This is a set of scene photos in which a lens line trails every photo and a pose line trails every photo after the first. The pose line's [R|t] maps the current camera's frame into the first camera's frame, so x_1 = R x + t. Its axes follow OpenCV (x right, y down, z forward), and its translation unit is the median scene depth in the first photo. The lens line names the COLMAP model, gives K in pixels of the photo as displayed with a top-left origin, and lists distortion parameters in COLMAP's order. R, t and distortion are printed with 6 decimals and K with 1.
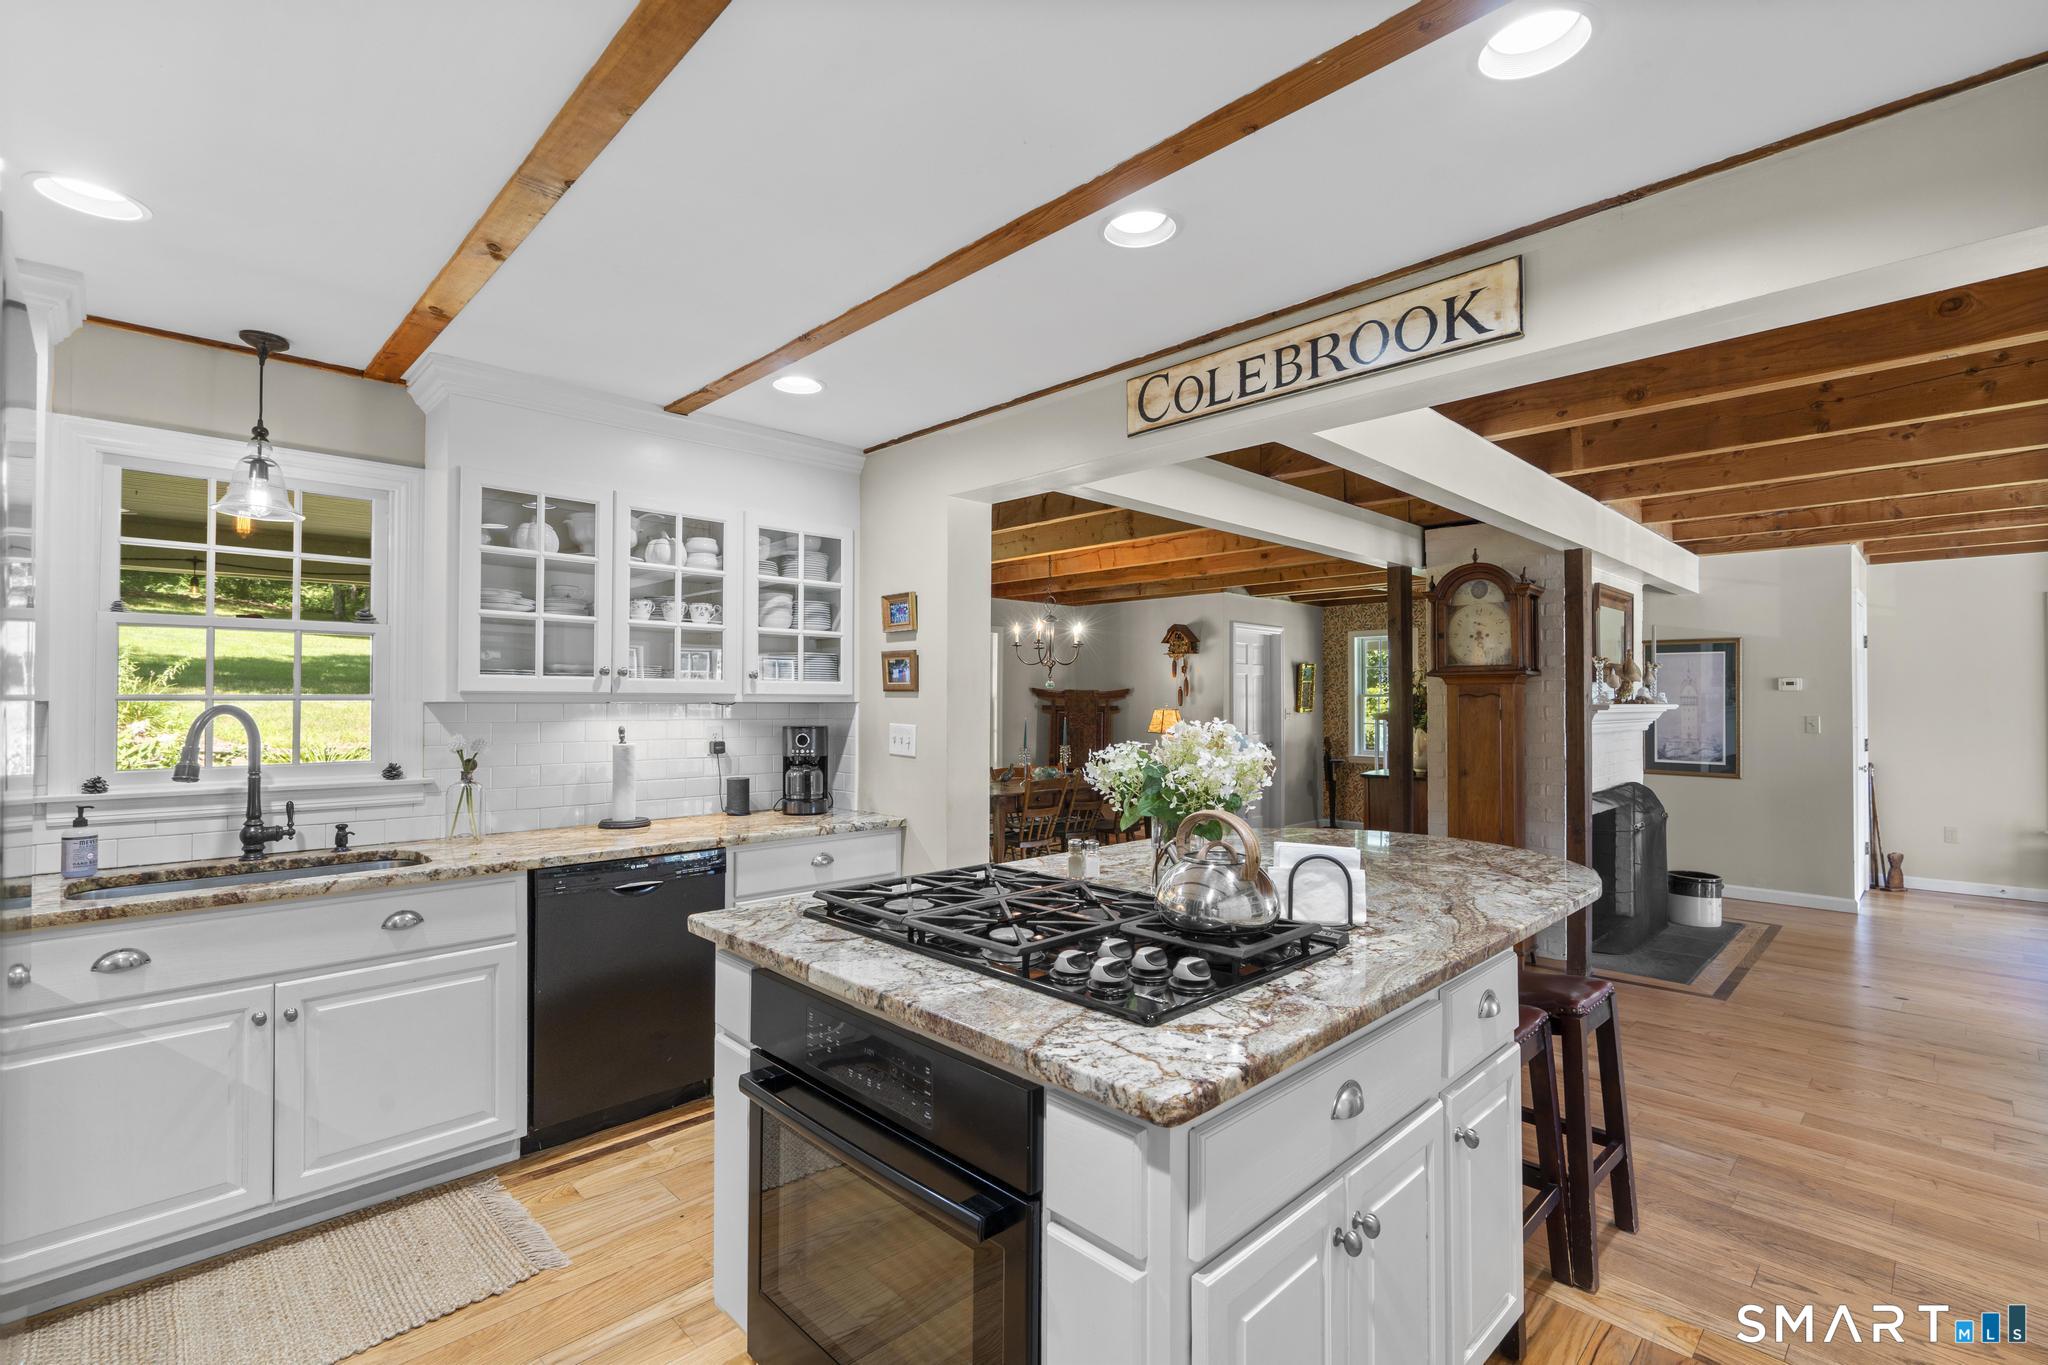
lens RADIAL K [[920.9, 0, 1024.3], [0, 920.9, 693.8], [0, 0, 1]] dist [-0.003986, 0.001695]
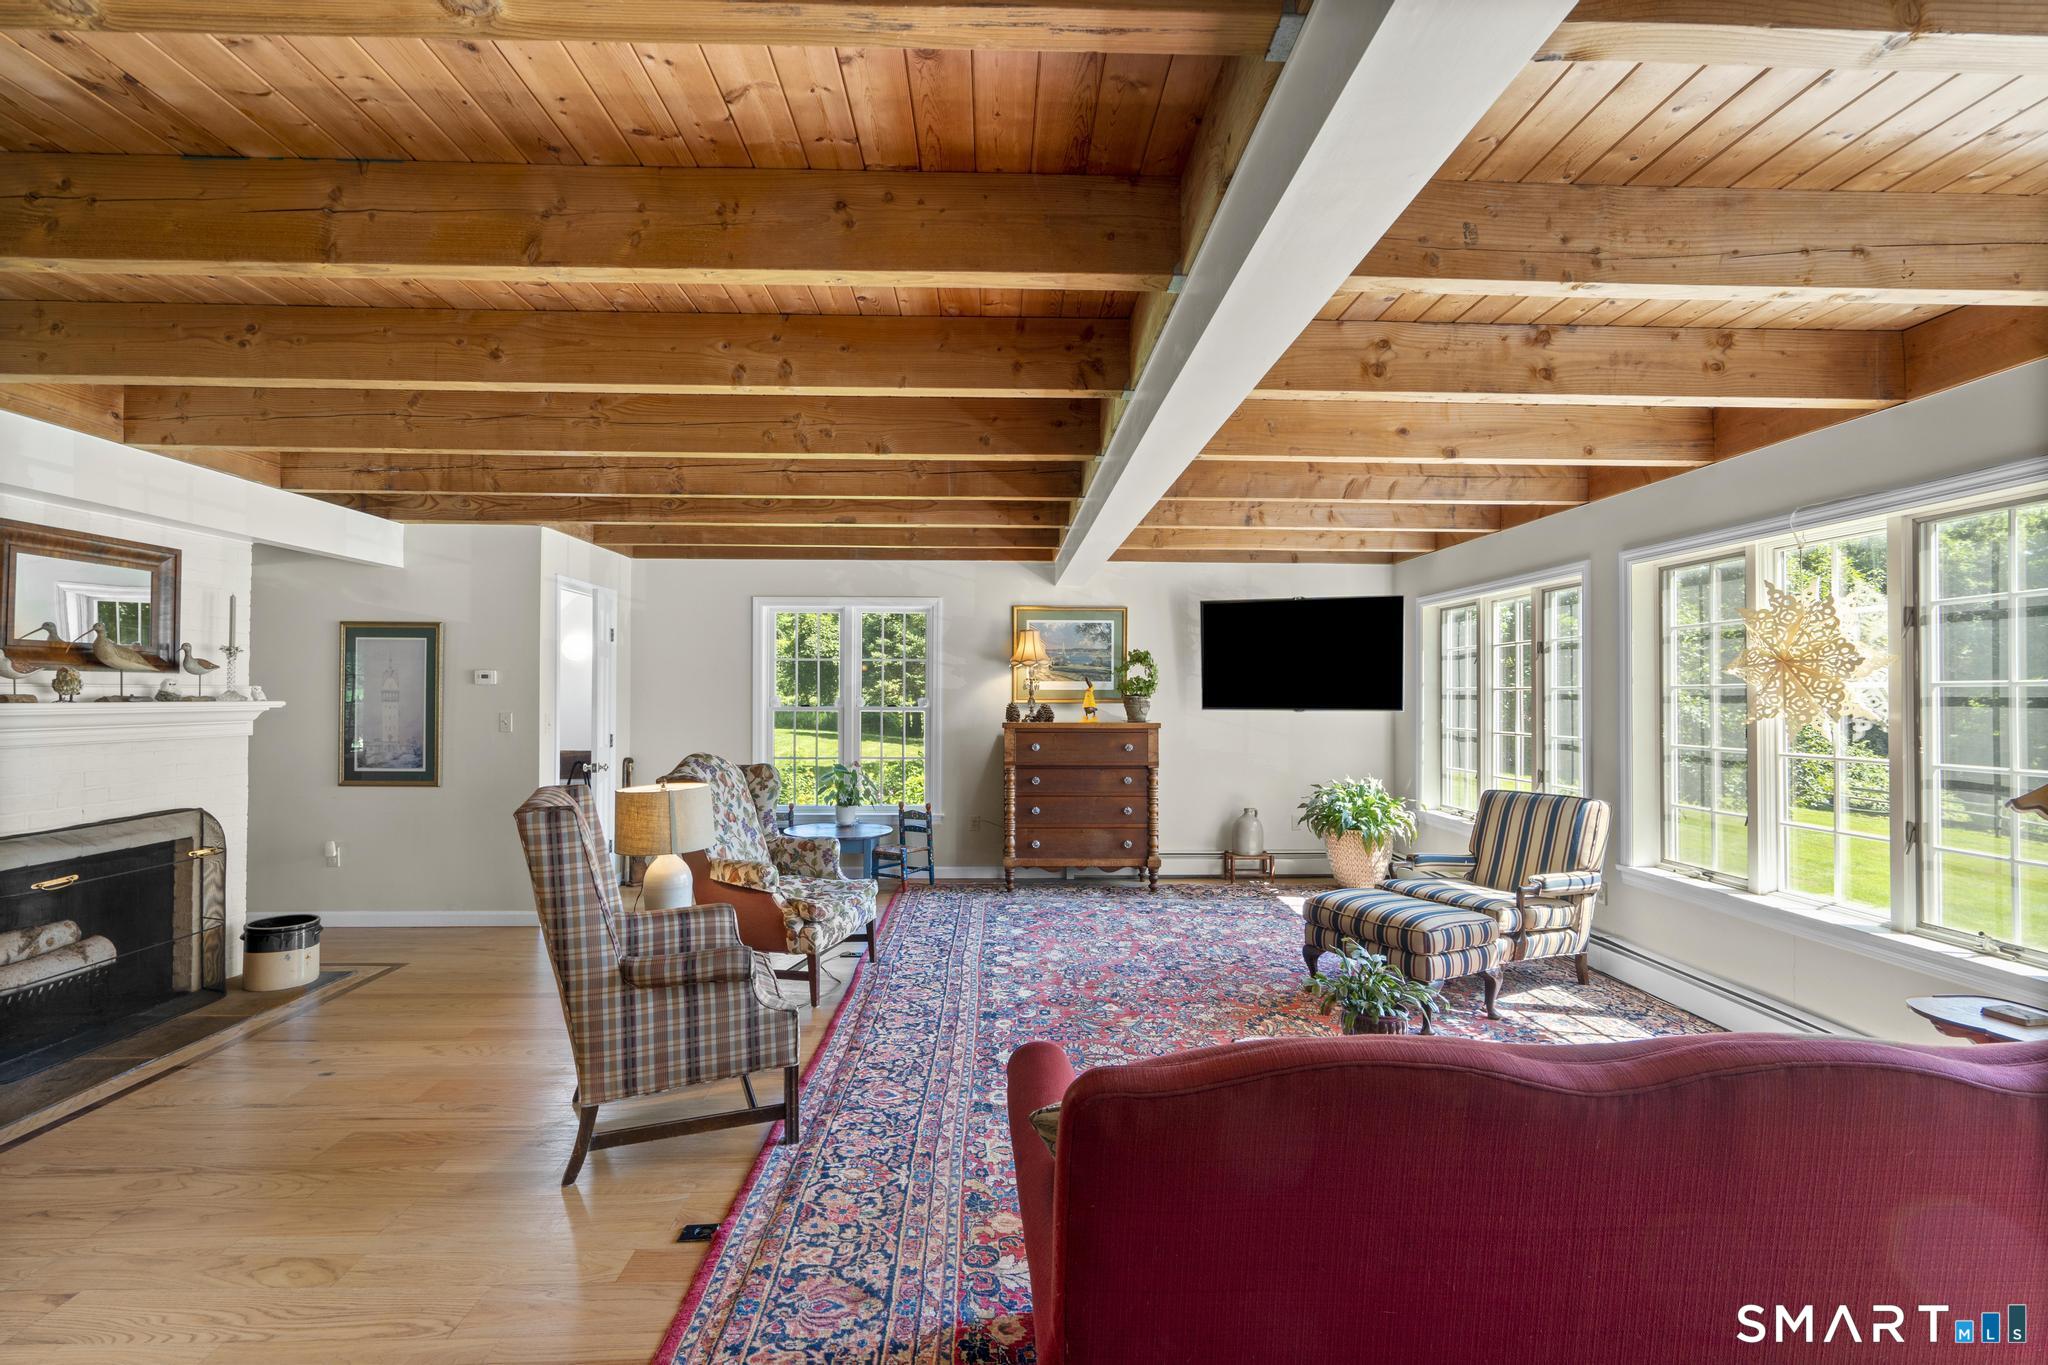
lens RADIAL K [[920.9, 0, 1025.3], [0, 920.9, 683.6], [0, 0, 1]] dist [-0.003986, 0.001695]
pose [[0.676142, 0.008131, 0.736726, 0.682247], [-0.006096, 0.999967, -0.005442, -0.003354], [-0.736746, -0.000811, 0.676169, 0.020263]]
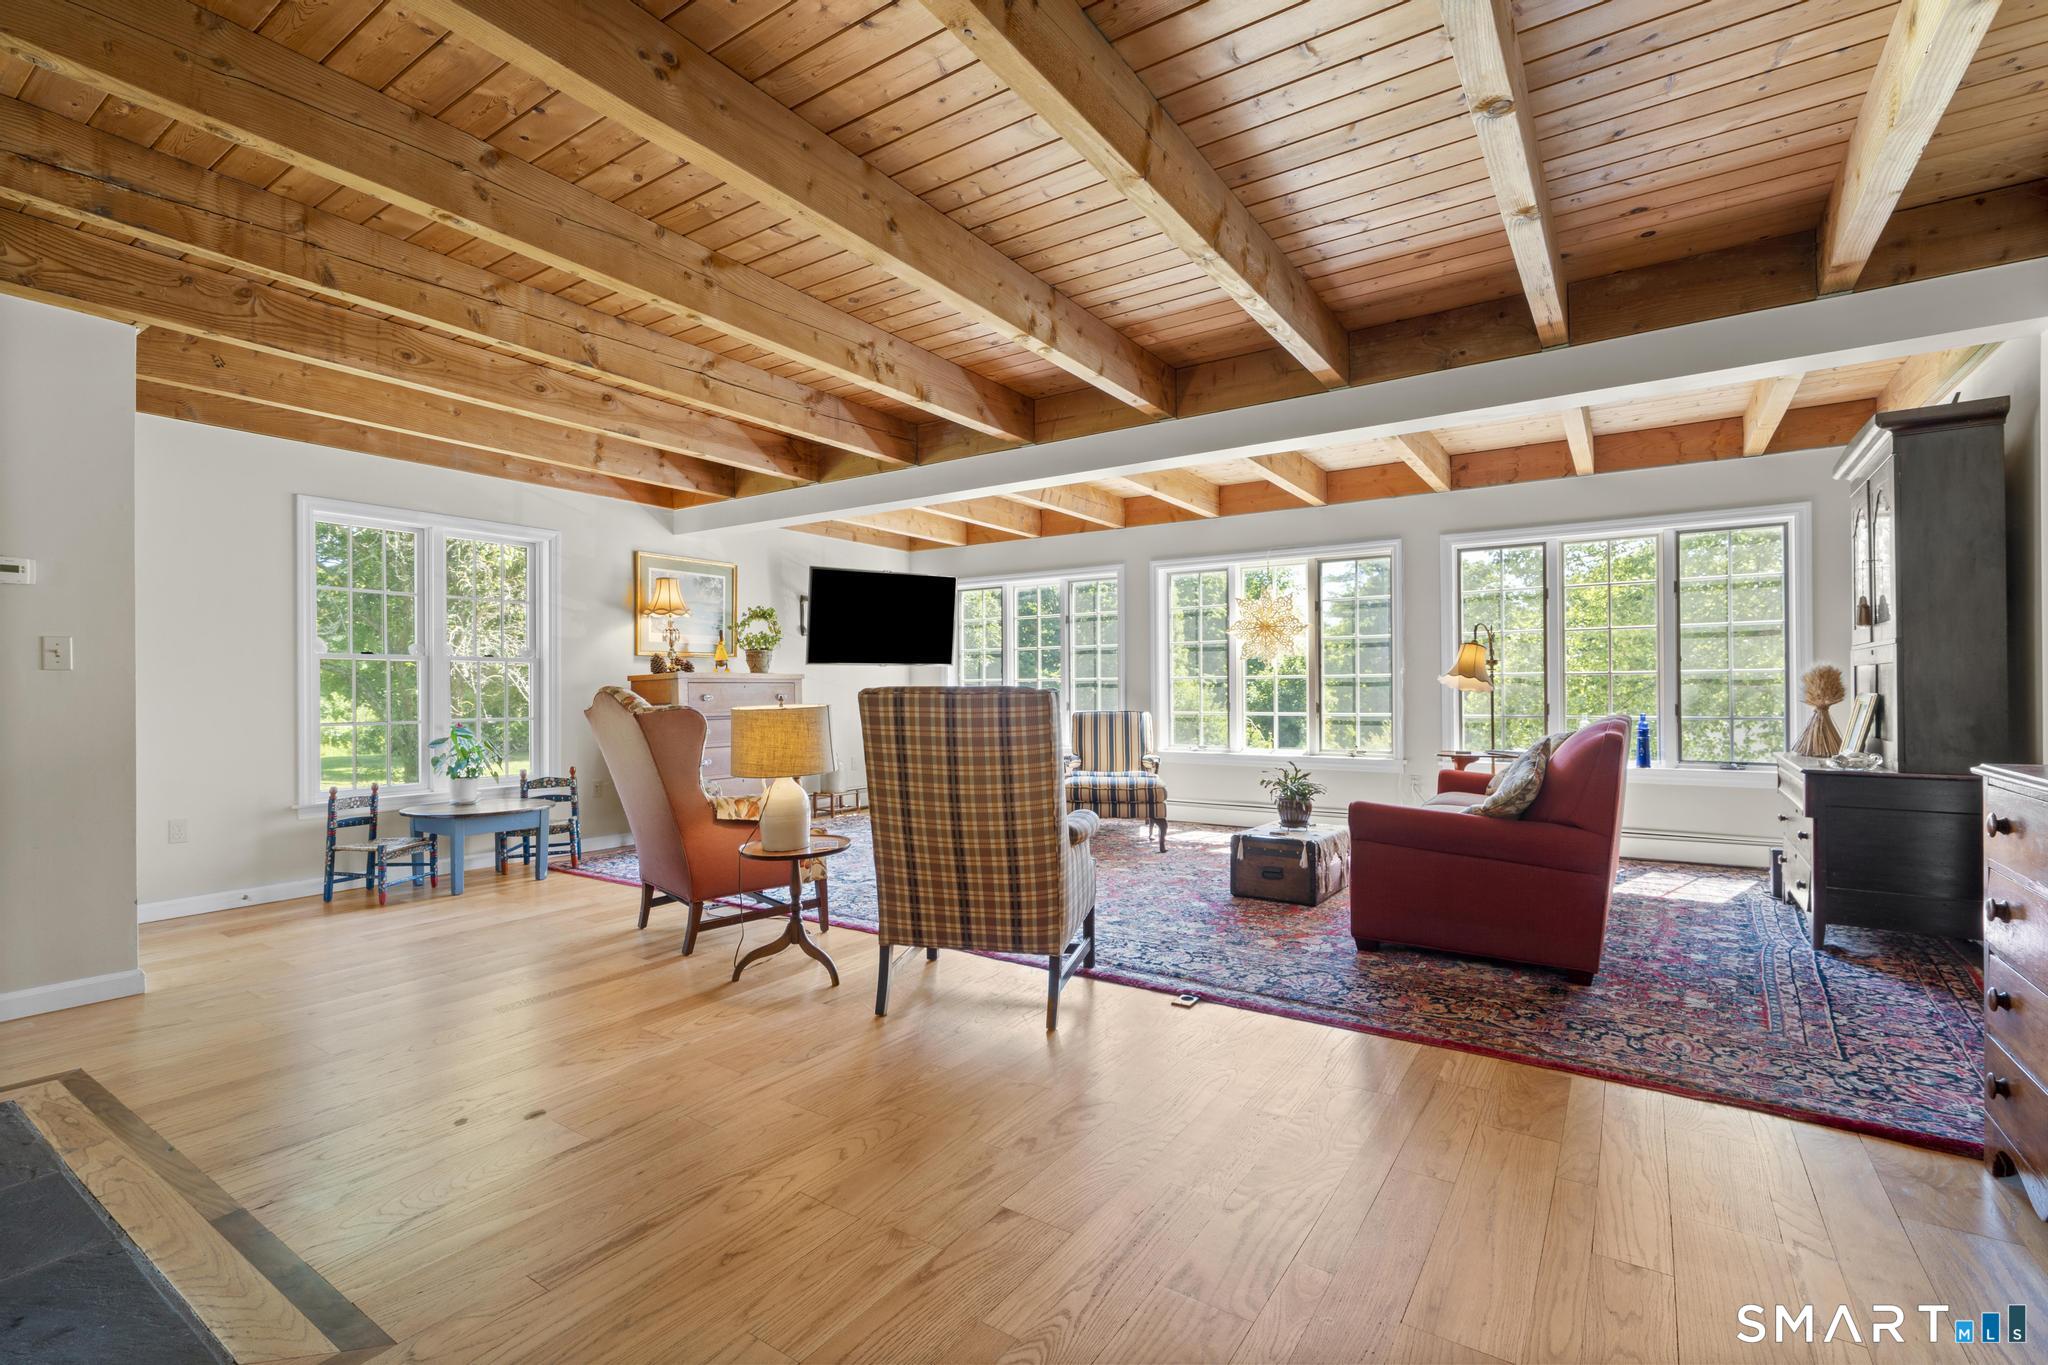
lens RADIAL K [[920.9, 0, 1028.2], [0, 920.9, 688.1], [0, 0, 1]] dist [-0.003986, 0.001695]
pose [[-0.206042, -0.000228, 0.978543, 0.313041], [-0.000417, 1.000000, 0.000145, 0.066165], [-0.978543, -0.000378, -0.206042, 0.723797]]
